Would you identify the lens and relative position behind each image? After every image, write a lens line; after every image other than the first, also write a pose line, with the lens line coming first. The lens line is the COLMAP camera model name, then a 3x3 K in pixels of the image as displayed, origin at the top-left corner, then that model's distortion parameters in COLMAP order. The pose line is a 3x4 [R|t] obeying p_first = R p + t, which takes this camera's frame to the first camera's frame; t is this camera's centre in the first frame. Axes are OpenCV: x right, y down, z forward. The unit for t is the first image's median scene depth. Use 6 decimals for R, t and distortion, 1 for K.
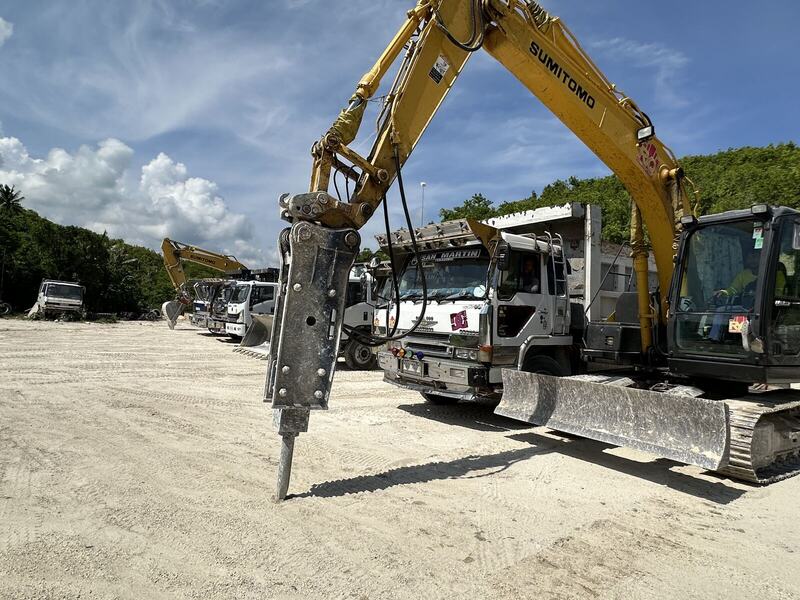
lens RADIAL K [[499.6, 0, 400.0], [0, 499.6, 300.0], [0, 0, 1]] dist [-0.009470, 0.019726]
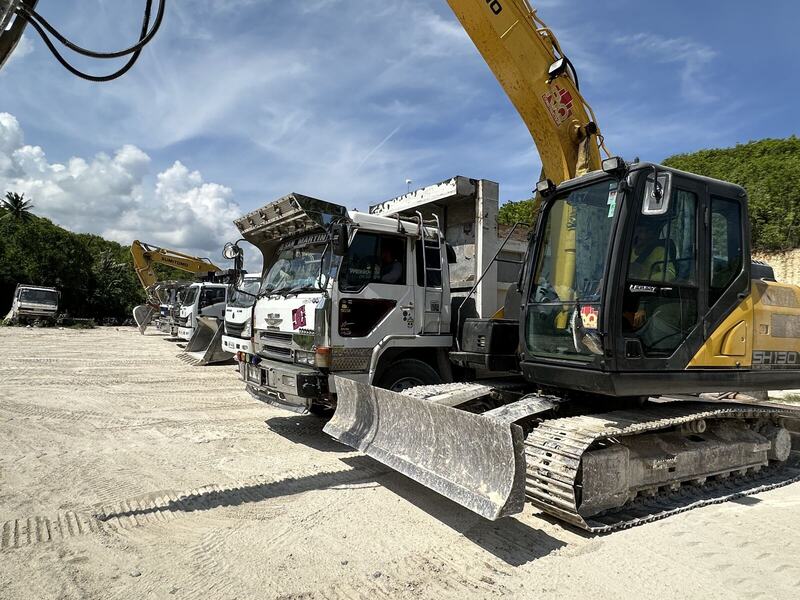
lens RADIAL K [[505.0, 0, 400.0], [0, 505.0, 300.0], [0, 0, 1]] dist [0.008291, 0.001566]
pose [[0.999145, -0.007346, -0.040675, 0.270833], [0.006933, 0.999923, -0.010269, 0.018346], [0.040748, 0.009978, 0.999120, 0.141292]]
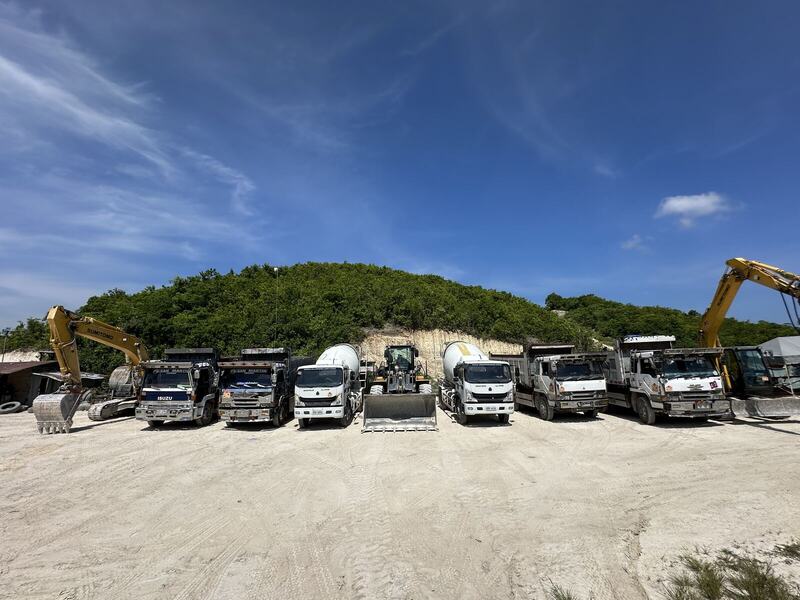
lens RADIAL K [[370.1, 0, 400.0], [0, 370.1, 300.0], [0, 0, 1]] dist [0.000001, -0.000290]
pose [[0.595889, 0.072390, 0.799797, -2.028279], [0.029373, 0.993298, -0.111788, -0.191969], [-0.802529, 0.090106, 0.589769, 0.957902]]
